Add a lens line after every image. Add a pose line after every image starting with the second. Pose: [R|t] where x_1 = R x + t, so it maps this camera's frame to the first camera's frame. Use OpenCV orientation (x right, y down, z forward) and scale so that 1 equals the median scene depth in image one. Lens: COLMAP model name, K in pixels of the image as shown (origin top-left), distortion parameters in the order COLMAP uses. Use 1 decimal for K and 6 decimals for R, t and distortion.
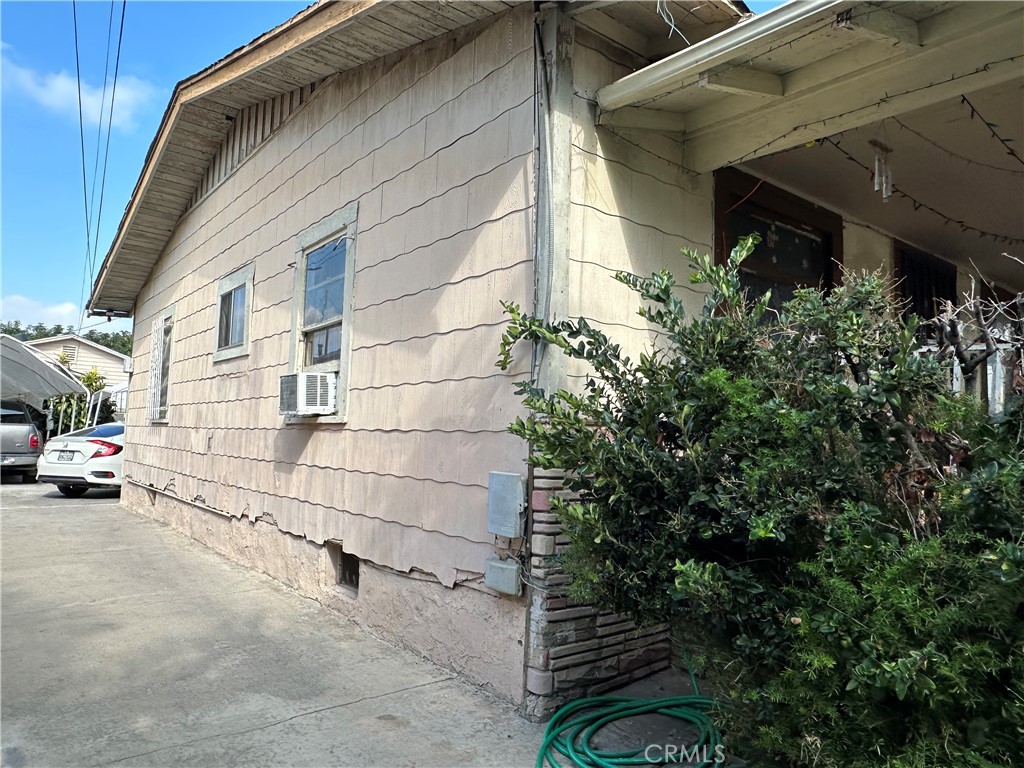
lens RADIAL K [[686.0, 0, 513.9], [0, 686.0, 381.7], [0, 0, 1]] dist [0.001632, -0.003566]
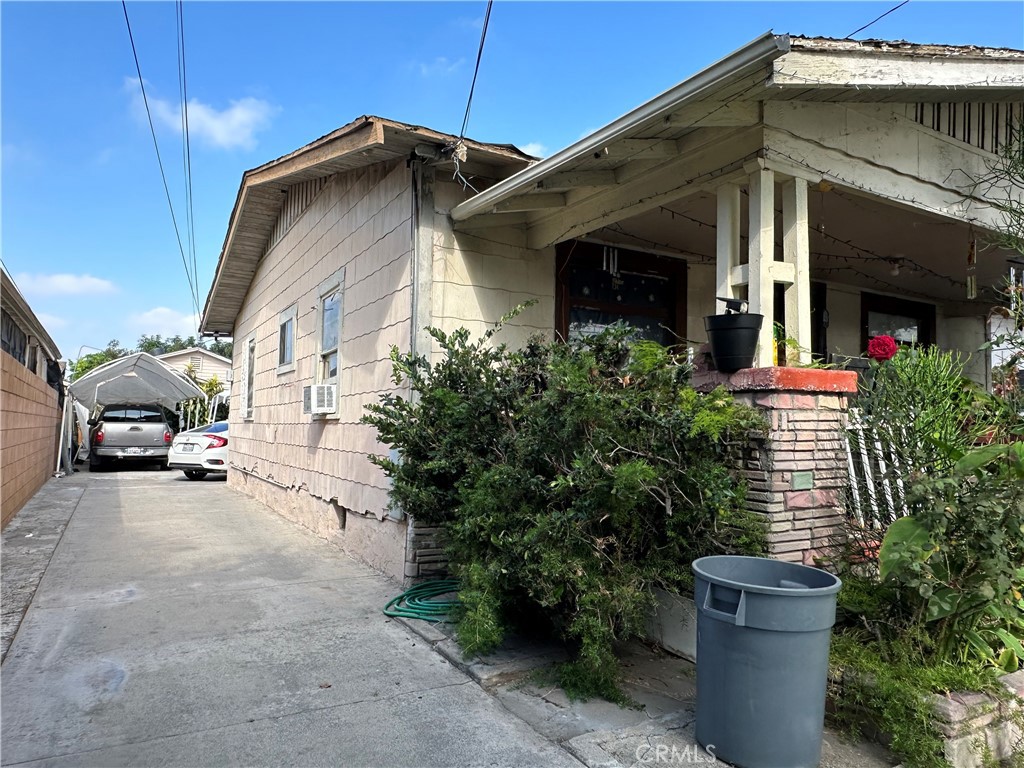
lens RADIAL K [[686.0, 0, 510.7], [0, 686.0, 385.1], [0, 0, 1]] dist [0.001632, -0.003566]
pose [[0.987049, -0.022827, -0.158787, 0.300805], [0.025144, 0.999604, 0.012602, -0.018433], [0.158437, -0.016431, 0.987232, -0.338443]]
